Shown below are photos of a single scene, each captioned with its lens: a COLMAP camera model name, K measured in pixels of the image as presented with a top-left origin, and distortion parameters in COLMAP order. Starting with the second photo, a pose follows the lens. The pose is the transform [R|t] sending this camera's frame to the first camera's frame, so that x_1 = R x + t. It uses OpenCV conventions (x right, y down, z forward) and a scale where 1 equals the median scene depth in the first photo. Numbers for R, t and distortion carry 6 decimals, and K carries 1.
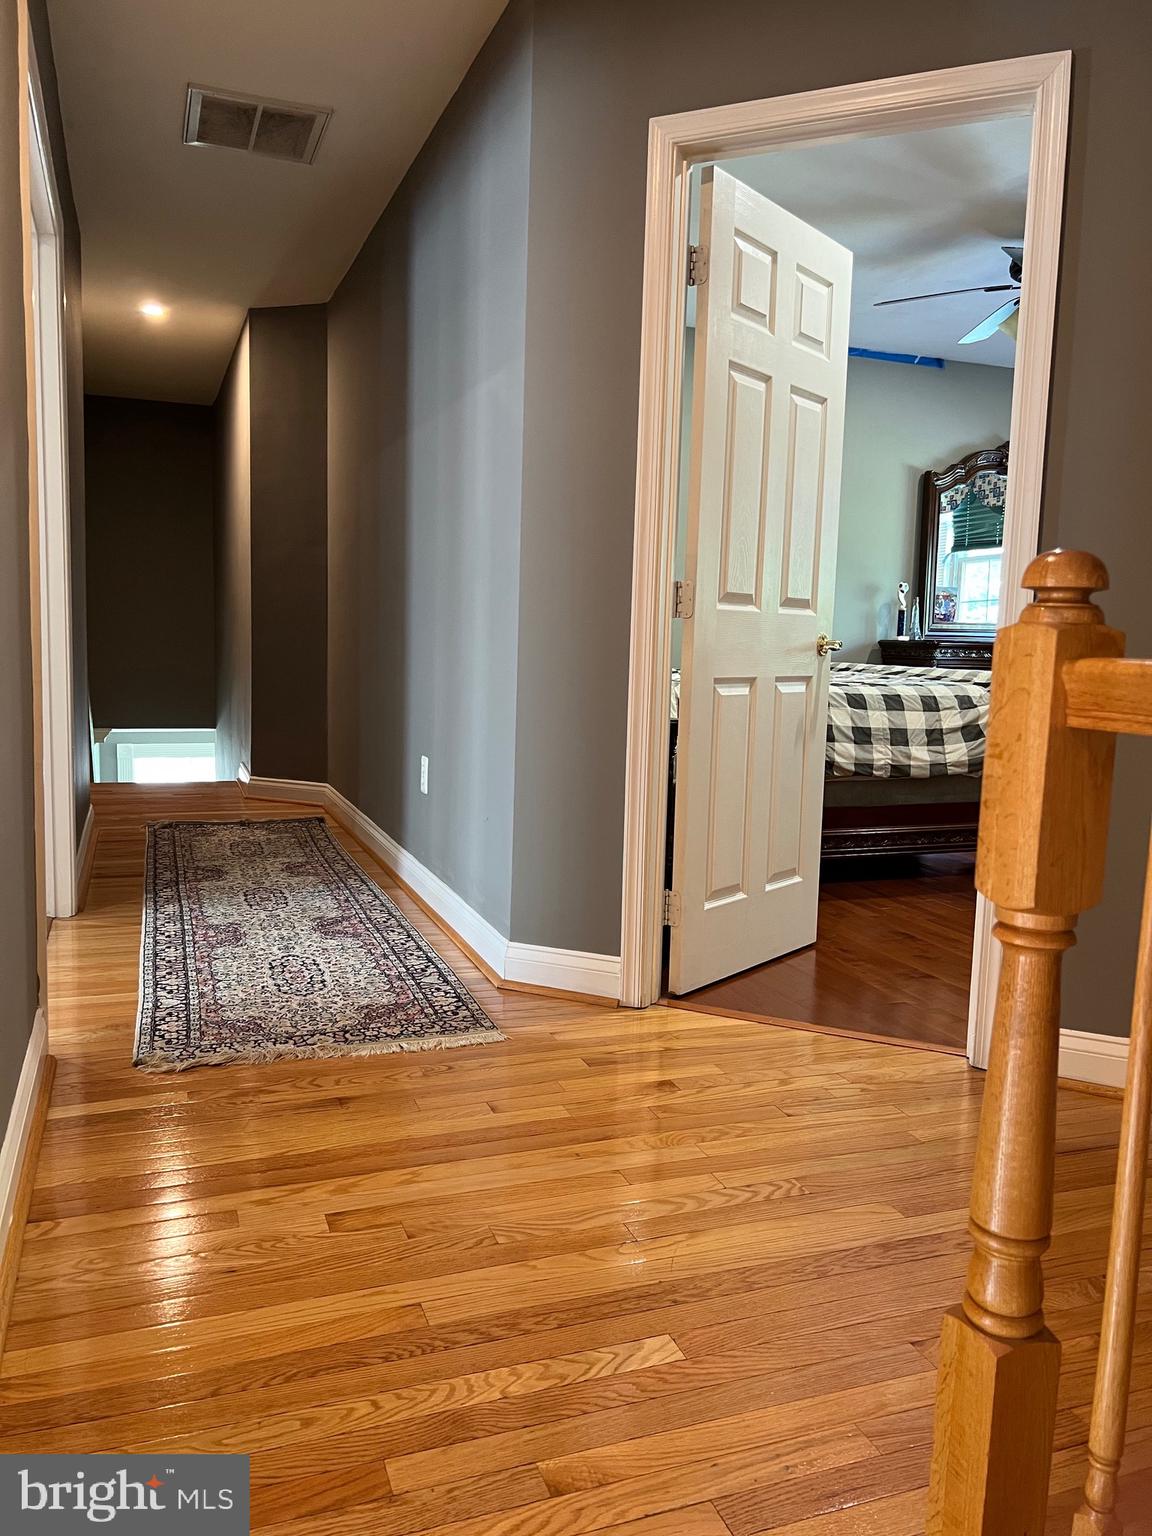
lens RADIAL K [[1154.2, 0, 566.6], [0, 1154.2, 766.2], [0, 0, 1]] dist [0.049043, -0.060639]
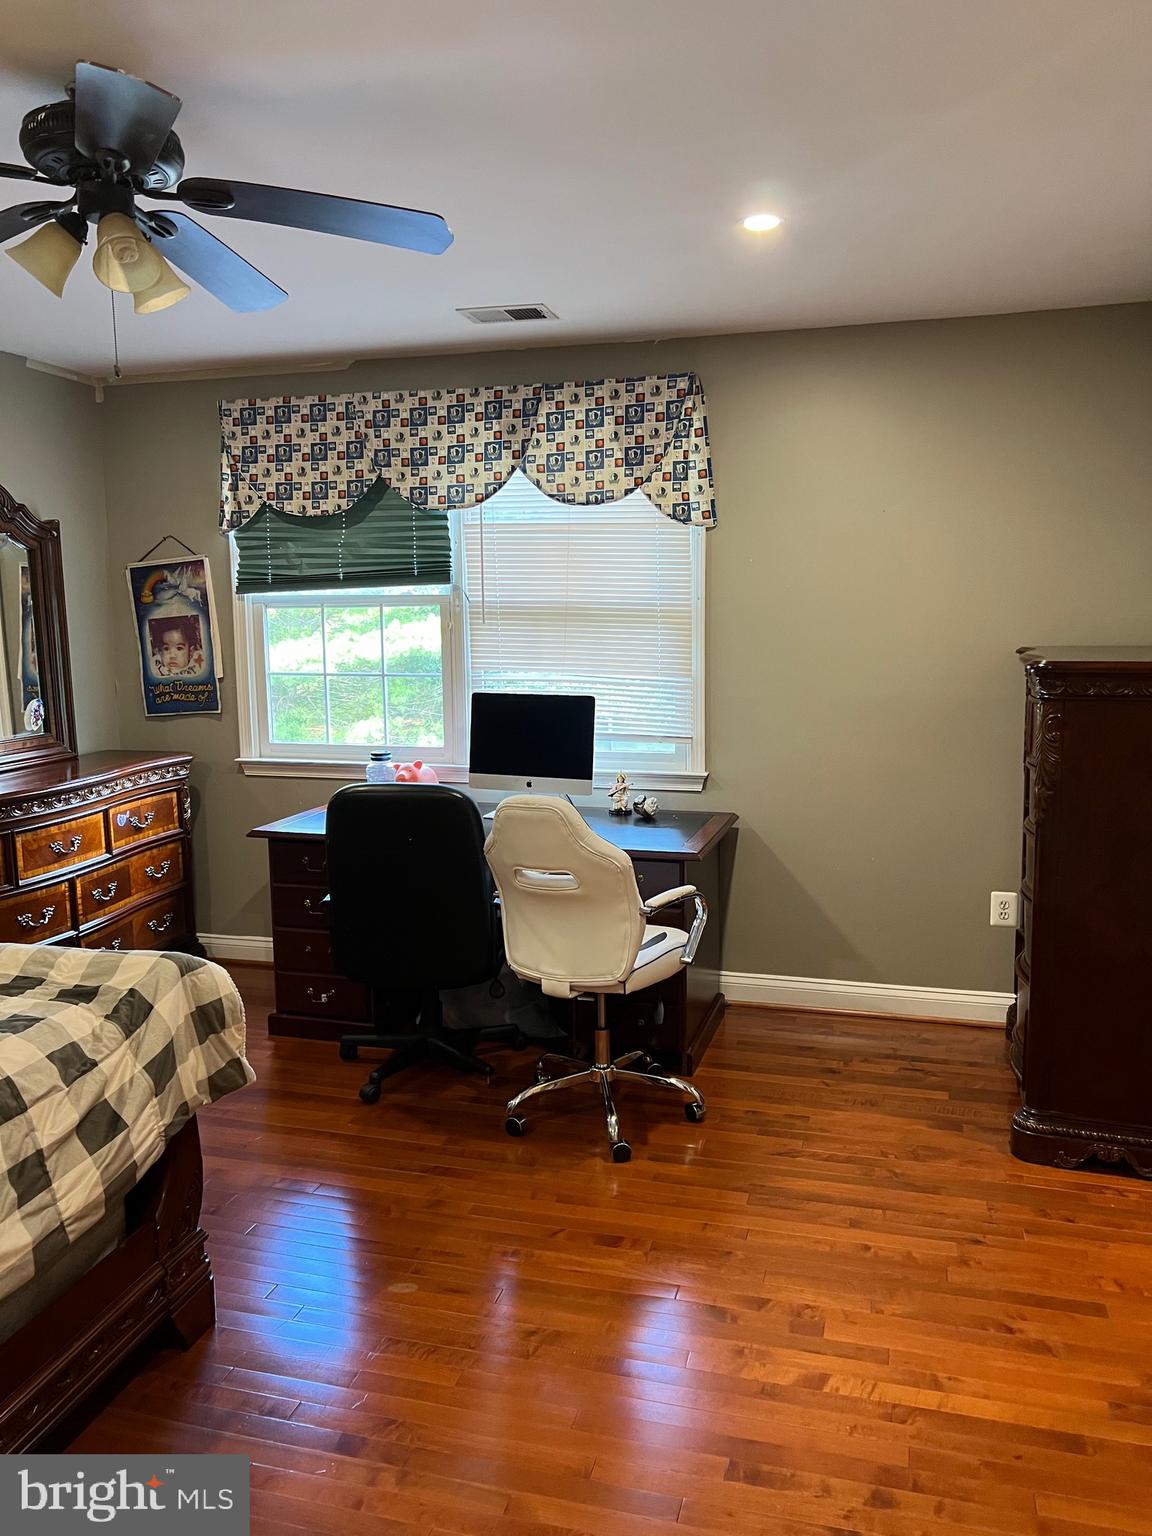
lens RADIAL K [[1154.2, 0, 588.5], [0, 1154.2, 757.8], [0, 0, 1]] dist [0.049043, -0.060639]
pose [[0.578273, -0.133410, 0.804861, 0.108381], [0.114739, 0.990033, 0.081666, -0.196547], [-0.807735, 0.045124, 0.587817, 0.572410]]
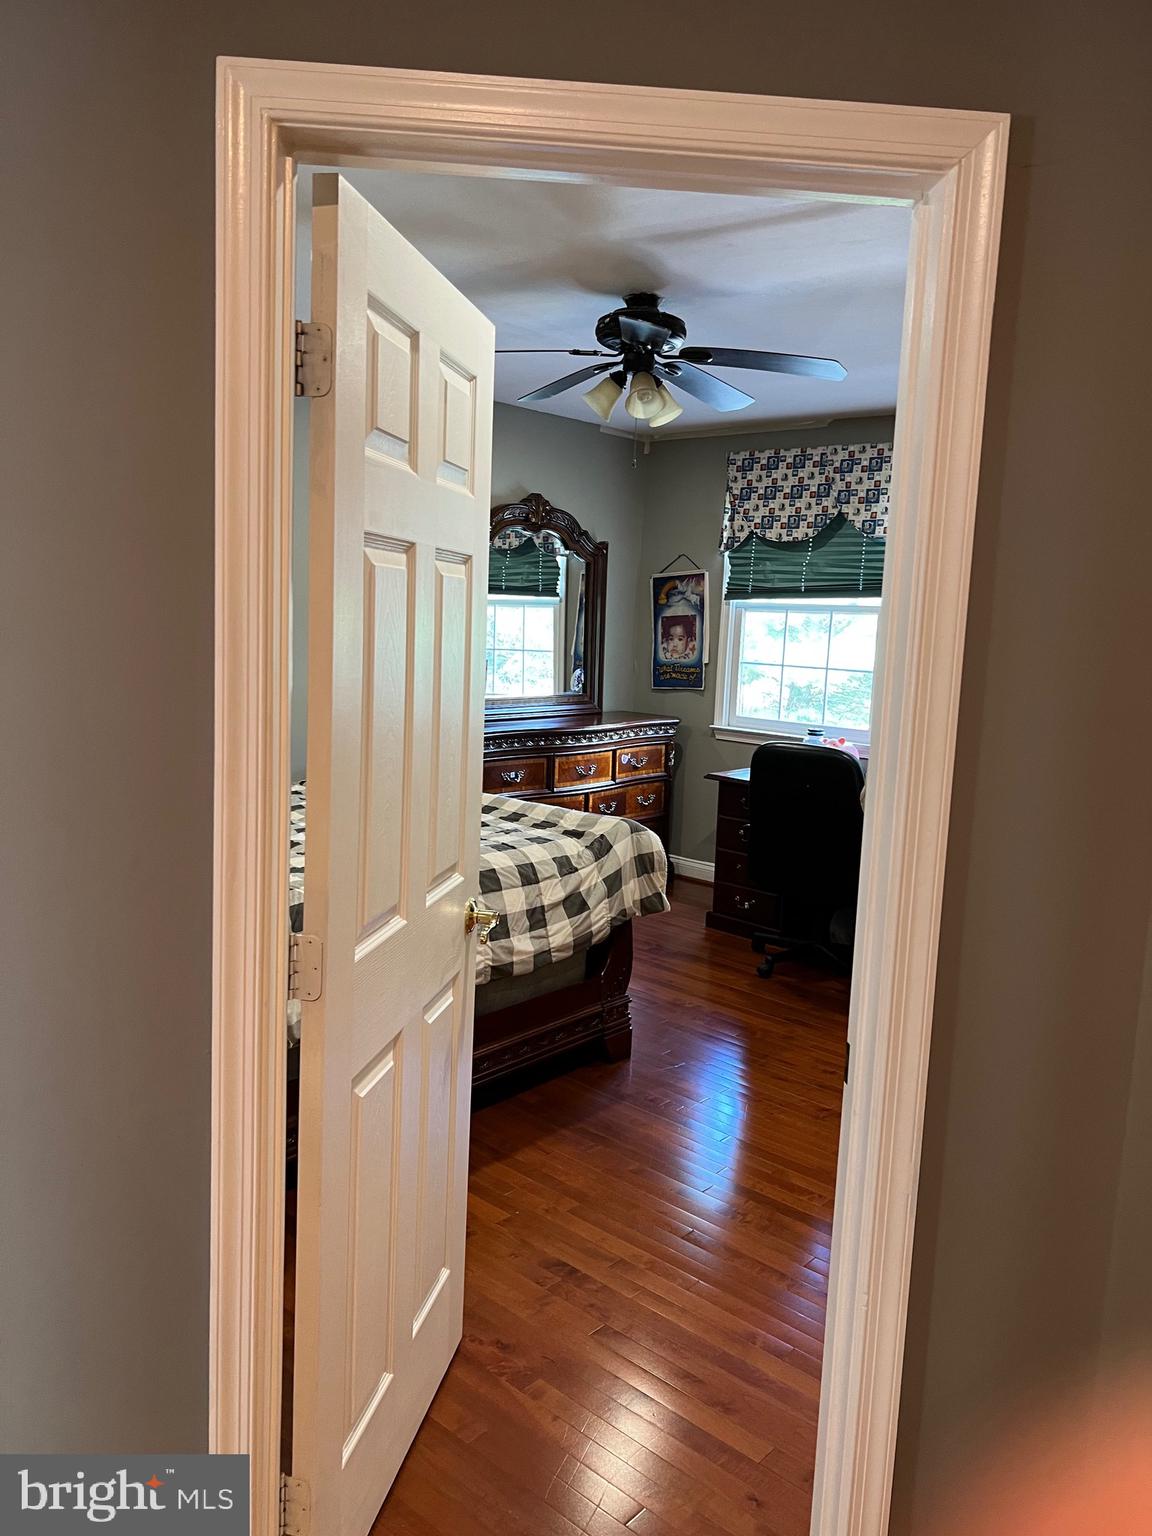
lens RADIAL K [[1154.2, 0, 568.5], [0, 1154.2, 760.7], [0, 0, 1]] dist [0.049043, -0.060639]
pose [[0.885561, -0.049914, 0.461835, -0.021900], [0.033945, 0.998506, 0.042826, -0.167858], [-0.463282, -0.022248, 0.885932, 0.298374]]
